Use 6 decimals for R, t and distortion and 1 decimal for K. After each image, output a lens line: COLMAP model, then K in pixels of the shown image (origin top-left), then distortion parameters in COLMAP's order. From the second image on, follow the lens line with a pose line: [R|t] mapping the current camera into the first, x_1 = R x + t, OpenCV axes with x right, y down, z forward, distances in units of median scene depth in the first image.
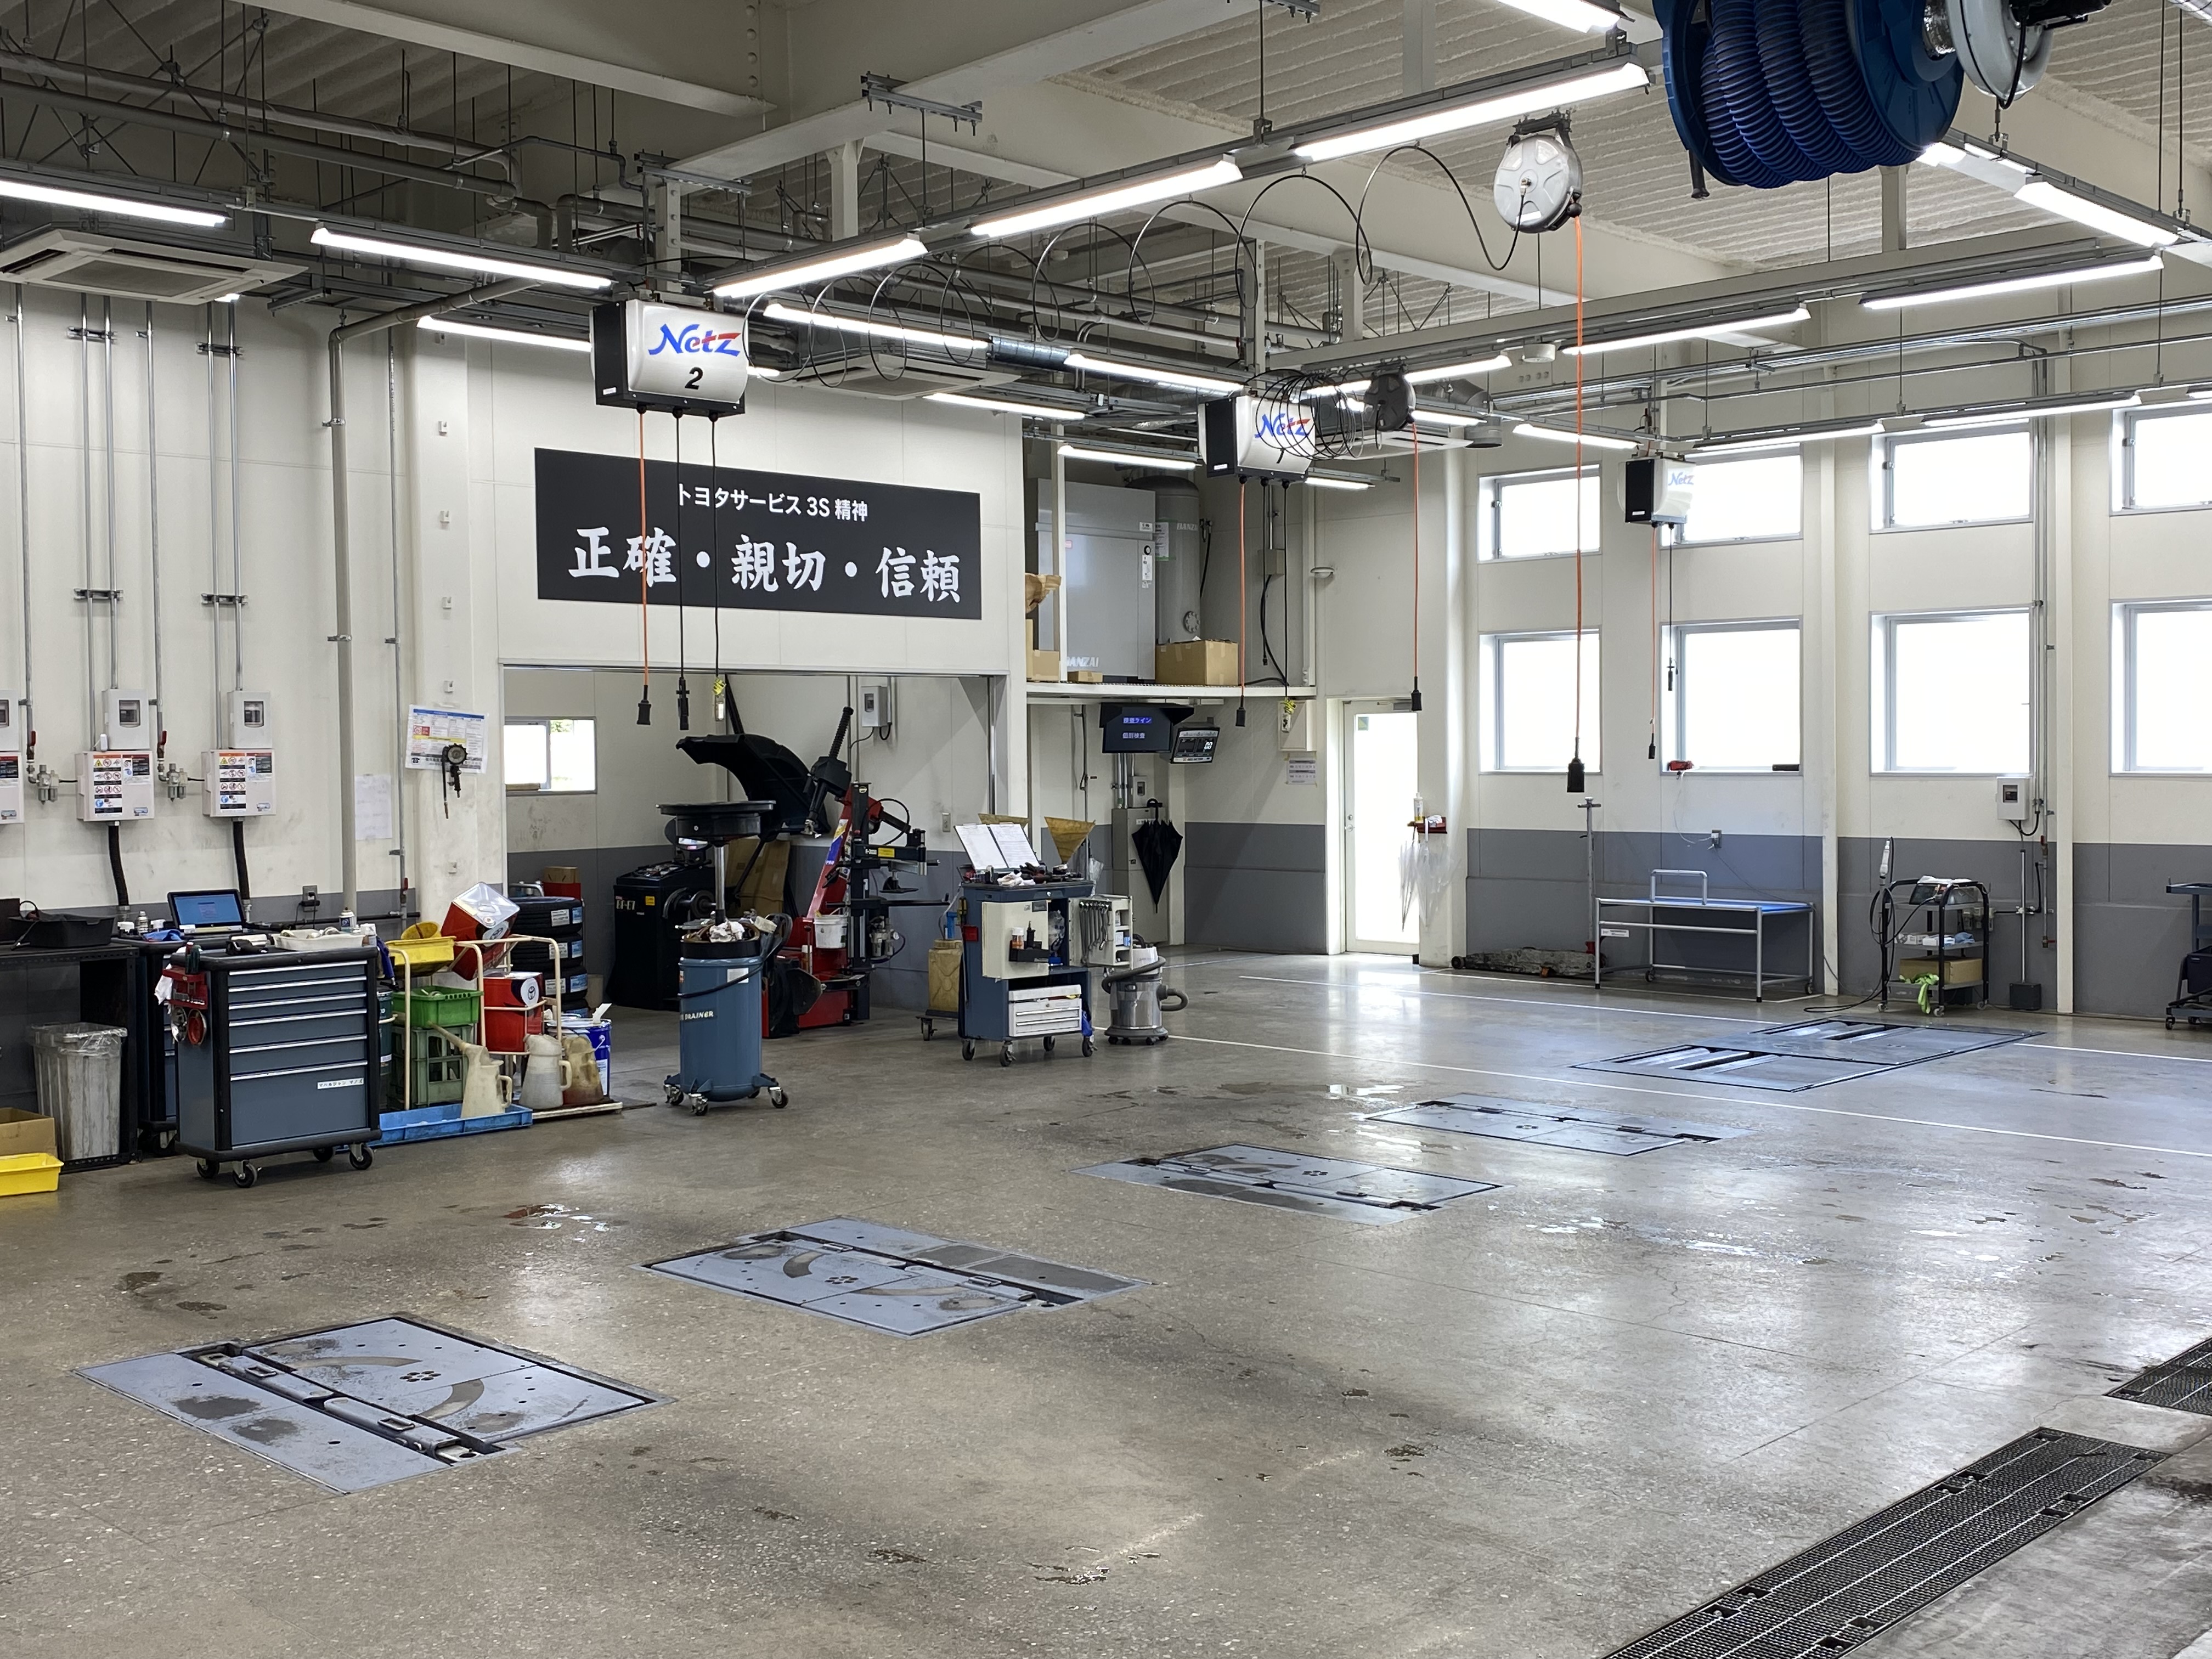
lens RADIAL K [[2310.0, 0, 1105.7], [0, 2310.0, 830.6], [0, 0, 1]] dist [-0.003820, 0.000000]
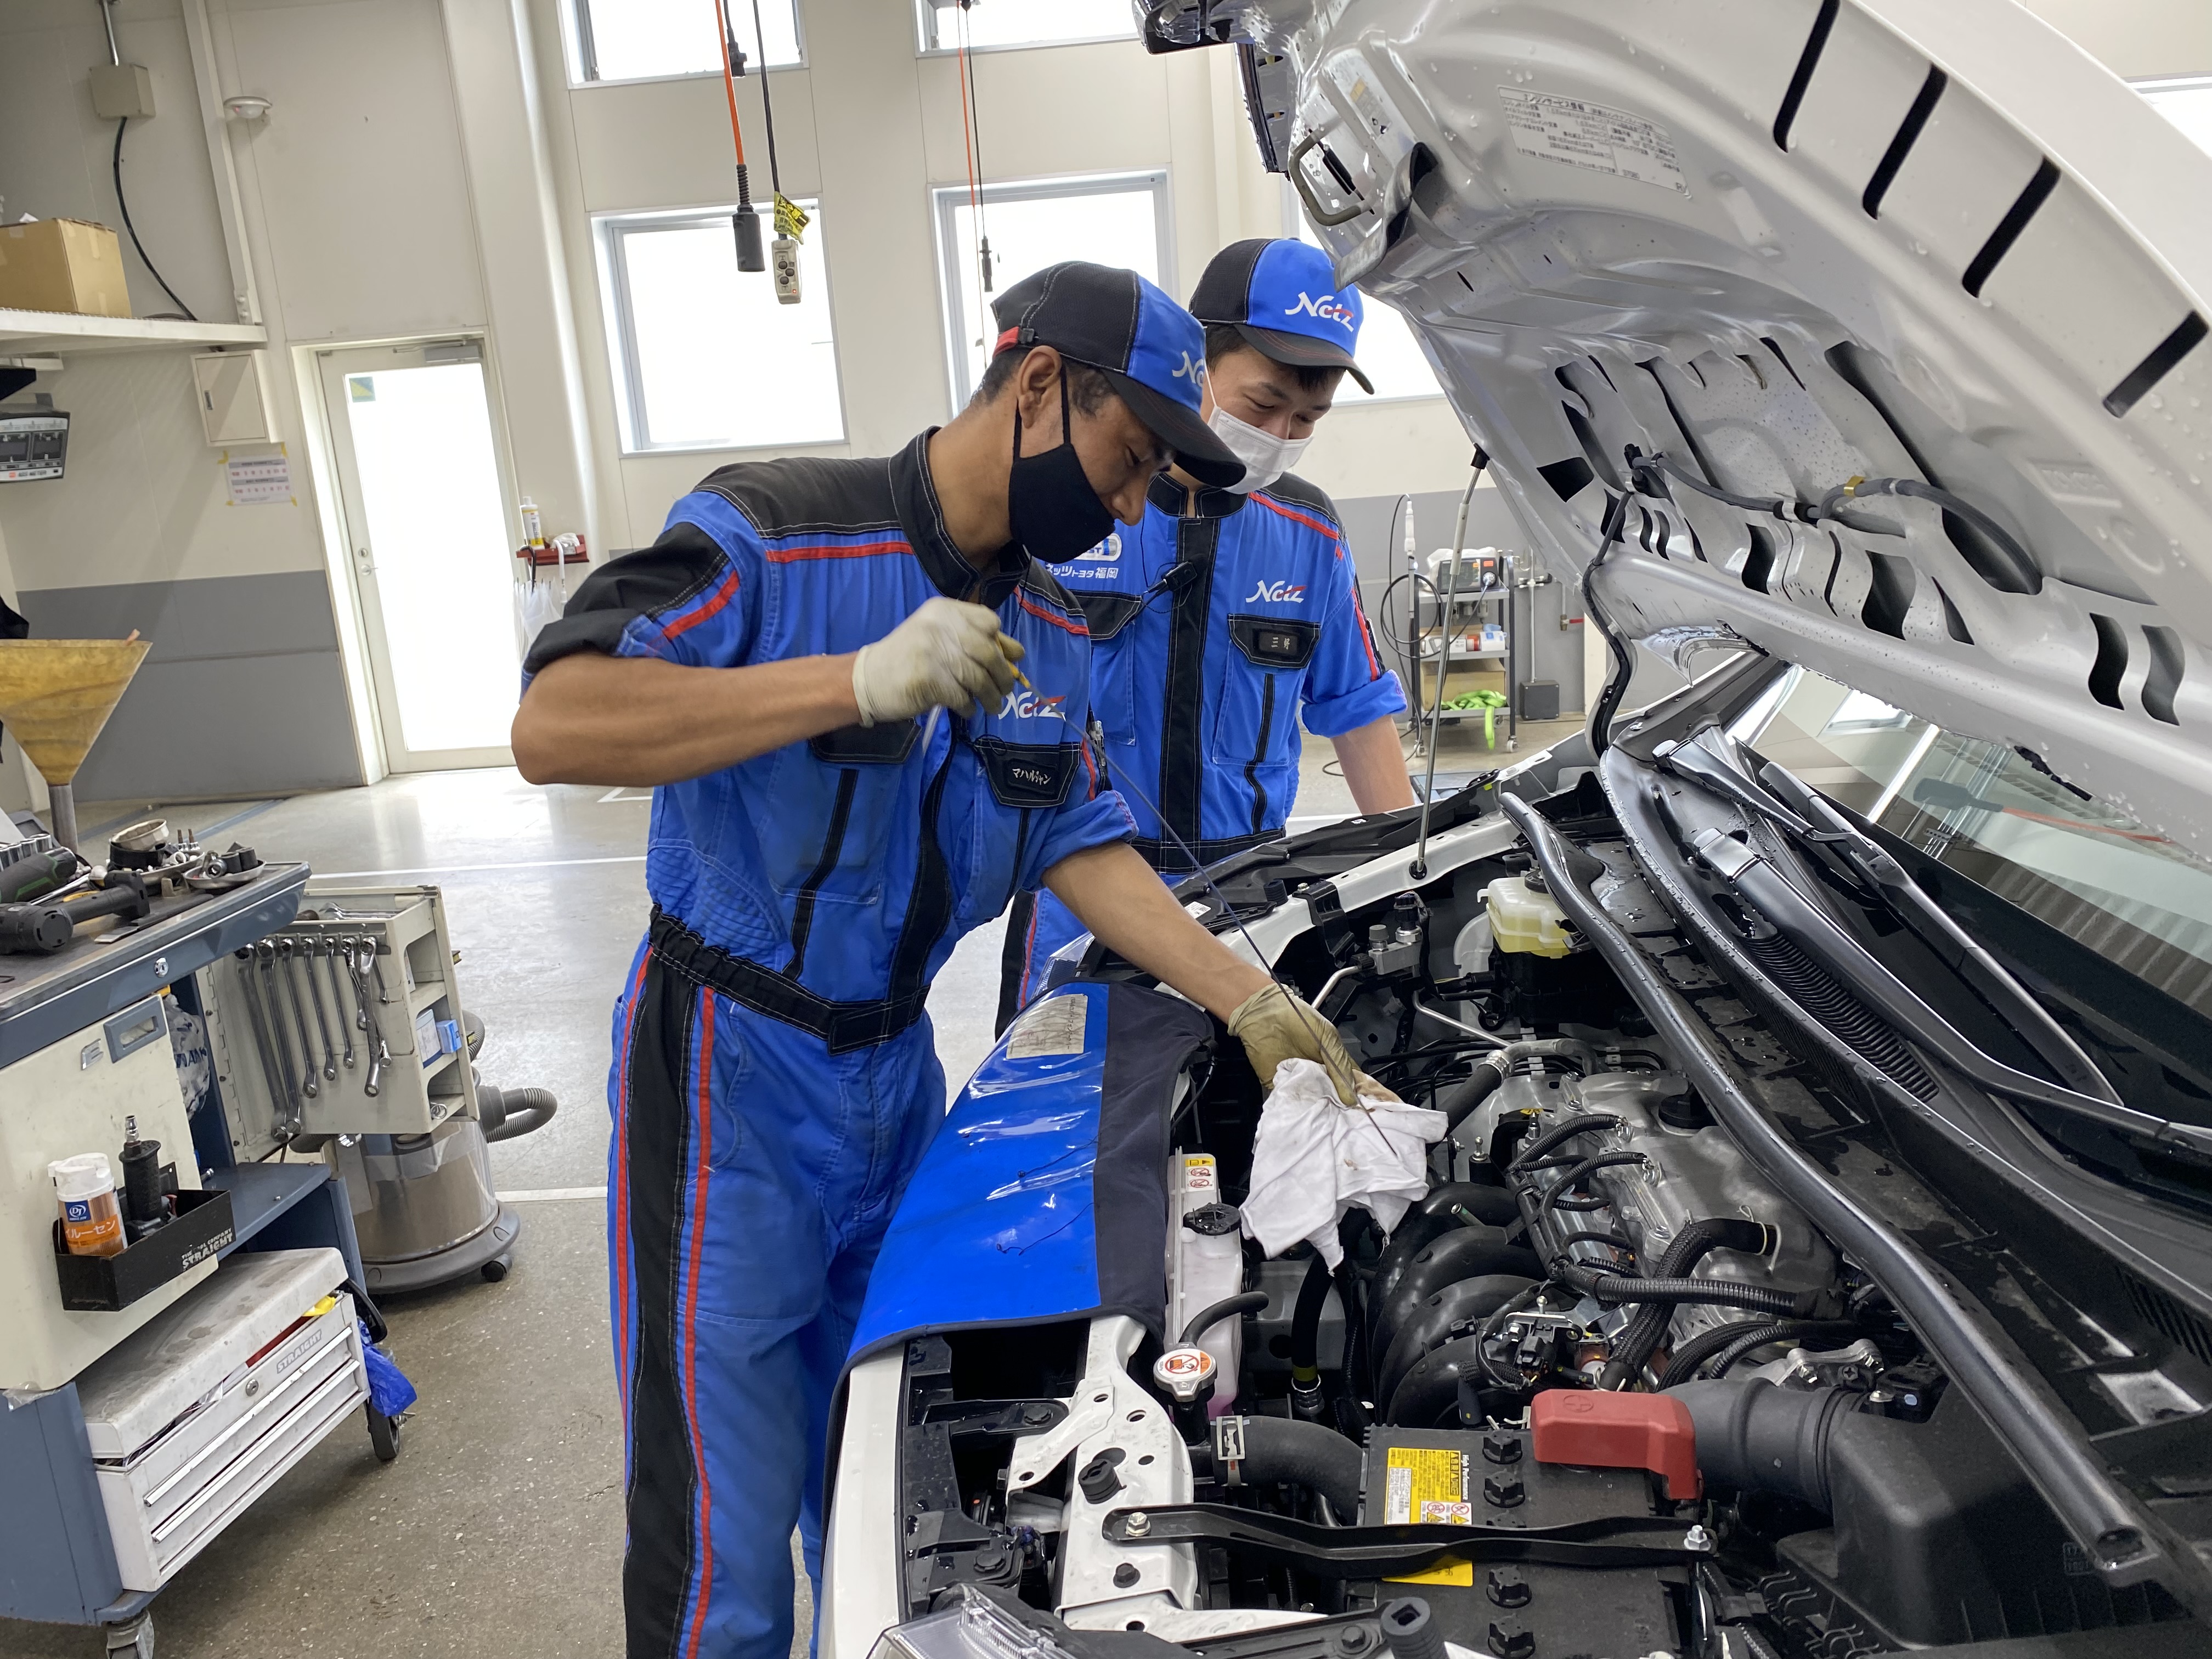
lens RADIAL K [[1717.3, 0, 1105.0], [0, 1717.3, 821.4], [0, 0, 1]] dist [-0.007386, -0.001693]
pose [[0.754904, -0.195986, 0.625867, -0.040633], [0.087792, 0.975915, 0.199708, -0.009749], [-0.649933, -0.095815, 0.753927, 0.549594]]
